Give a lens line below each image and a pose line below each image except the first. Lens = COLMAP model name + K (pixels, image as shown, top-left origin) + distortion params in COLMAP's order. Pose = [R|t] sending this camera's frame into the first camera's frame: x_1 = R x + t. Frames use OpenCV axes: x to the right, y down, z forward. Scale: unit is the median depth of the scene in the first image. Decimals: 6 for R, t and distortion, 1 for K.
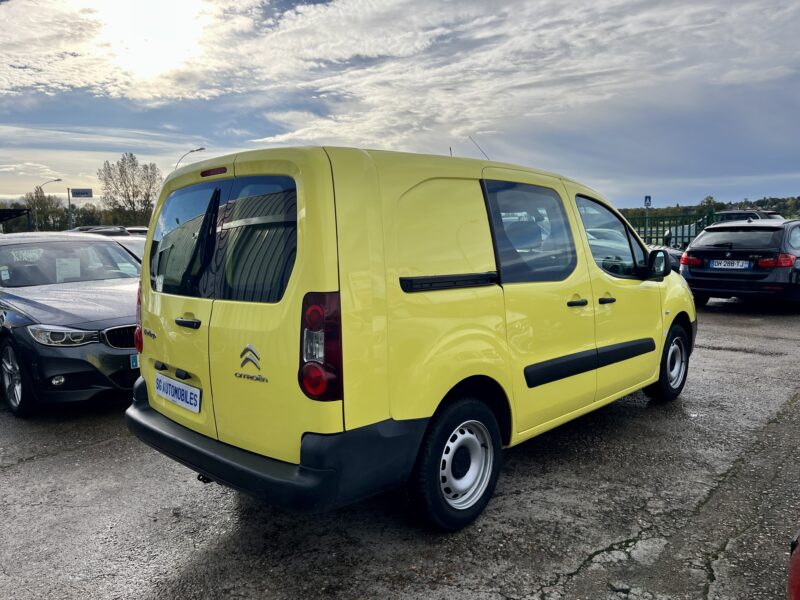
lens RADIAL K [[609.8, 0, 399.8], [0, 609.8, 301.1], [0, 0, 1]] dist [0.033291, -0.031674]
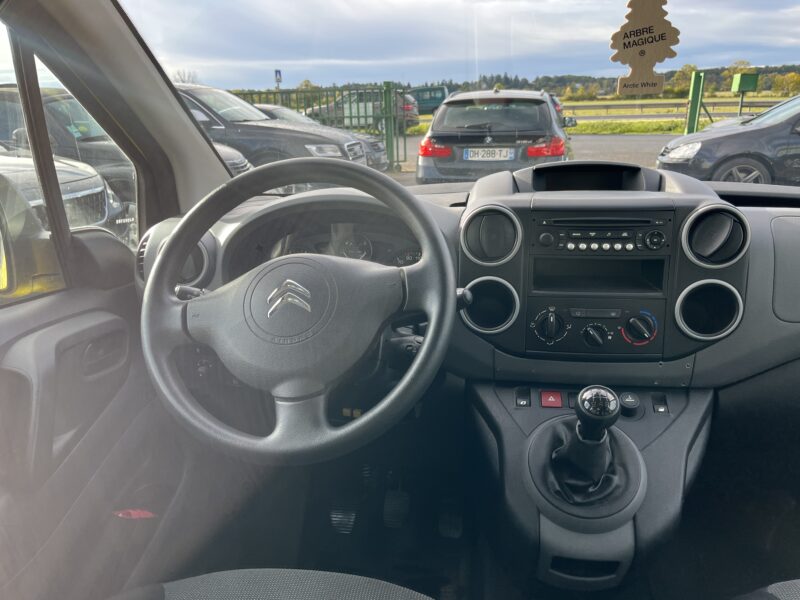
lens RADIAL K [[609.8, 0, 405.2], [0, 609.8, 301.8], [0, 0, 1]] dist [0.033291, -0.031674]
pose [[0.813599, -0.174166, 0.554728, 0.042242], [0.070835, 0.976665, 0.202749, -0.043454], [-0.577096, -0.125662, 0.806951, 0.468536]]
